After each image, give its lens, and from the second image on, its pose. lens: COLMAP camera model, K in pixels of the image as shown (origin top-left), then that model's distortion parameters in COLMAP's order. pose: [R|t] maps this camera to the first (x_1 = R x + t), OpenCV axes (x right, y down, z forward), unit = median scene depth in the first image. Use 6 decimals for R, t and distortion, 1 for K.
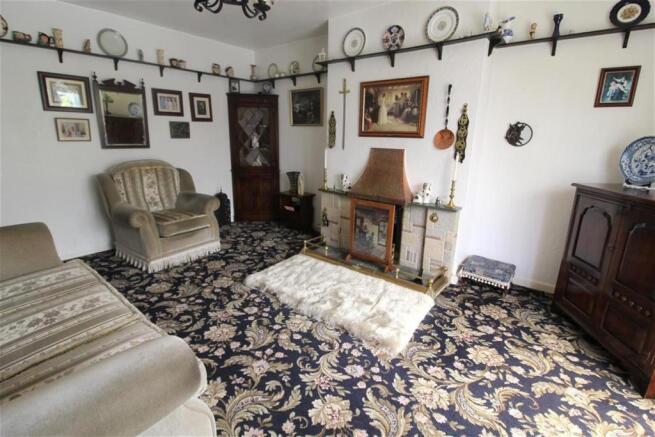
lens RADIAL K [[303.3, 0, 327.2], [0, 303.3, 213.8], [0, 0, 1]] dist [-0.015461, -0.001160]
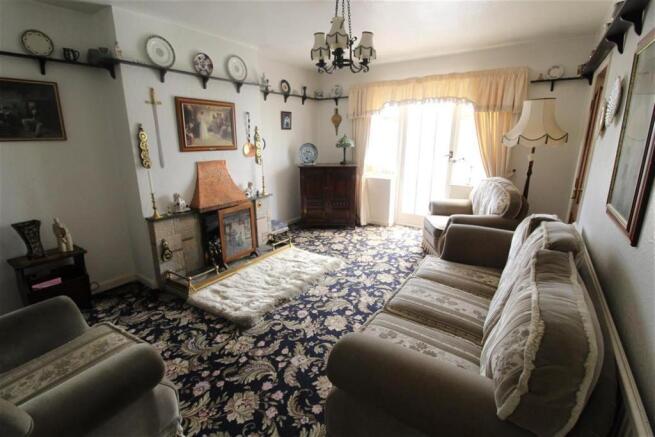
lens RADIAL K [[299.9, 0, 327.5], [0, 299.9, 218.5], [0, 0, 1]] dist [-0.055437, 0.000092]
pose [[-0.083096, -0.287567, 0.954149, -1.032364], [0.229680, 0.926157, 0.299133, -0.271357], [-0.969712, 0.244006, -0.010911, 0.711487]]
